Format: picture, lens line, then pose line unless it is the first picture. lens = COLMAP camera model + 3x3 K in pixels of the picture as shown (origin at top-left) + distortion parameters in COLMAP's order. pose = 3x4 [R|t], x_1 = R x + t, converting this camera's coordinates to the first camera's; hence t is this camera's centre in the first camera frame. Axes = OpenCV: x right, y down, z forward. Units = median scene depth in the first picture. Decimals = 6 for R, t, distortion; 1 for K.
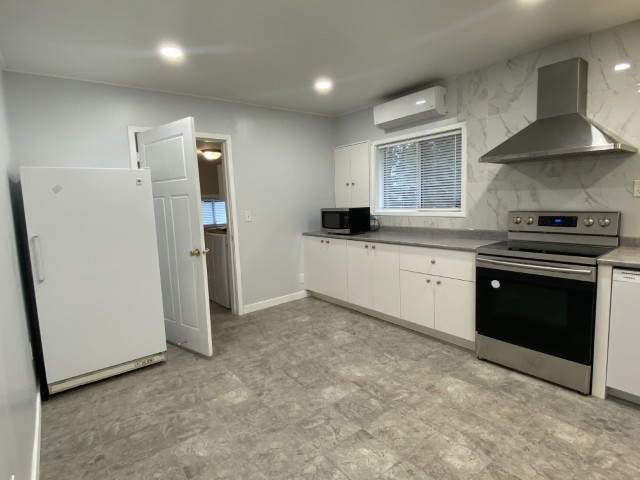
lens RADIAL K [[338.0, 0, 321.0], [0, 338.0, 235.2], [0, 0, 1]] dist [0.047187, -0.040380]
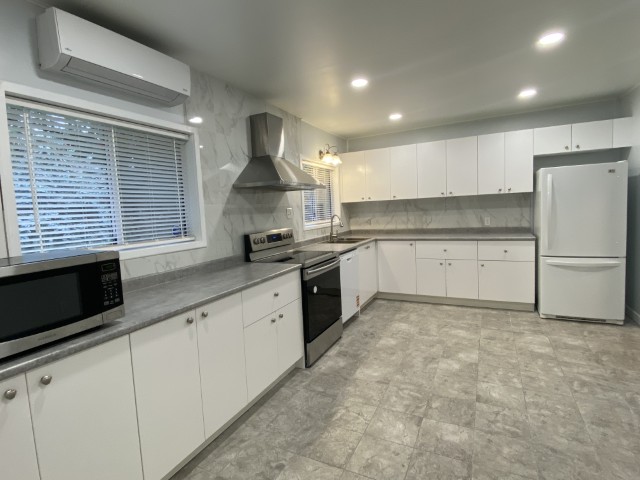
lens RADIAL K [[331.3, 0, 325.4], [0, 331.3, 233.0], [0, 0, 1]] dist [0.046389, -0.037034]
pose [[-0.428363, -0.012663, 0.903518, -0.455289], [0.153757, 0.984298, 0.086692, -0.122962], [-0.890429, 0.176057, -0.419690, 1.207545]]
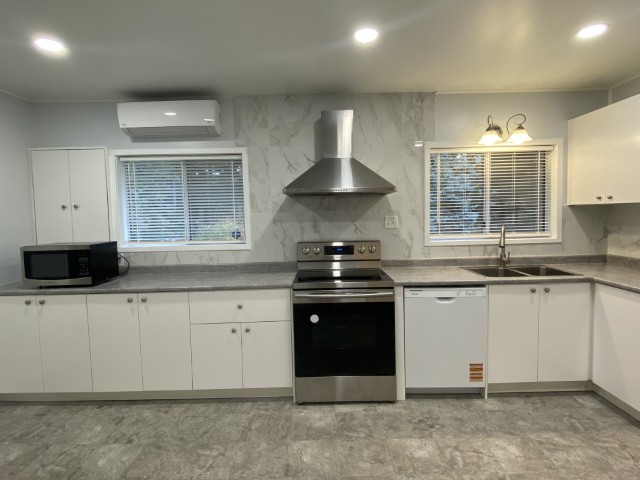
lens RADIAL K [[338.0, 0, 321.0], [0, 338.0, 235.2], [0, 0, 1]] dist [0.047187, -0.040380]
pose [[0.628979, -0.023333, 0.777072, -0.186859], [0.081039, 0.996072, -0.035685, -0.049732], [-0.773187, 0.085418, 0.628399, 0.309522]]
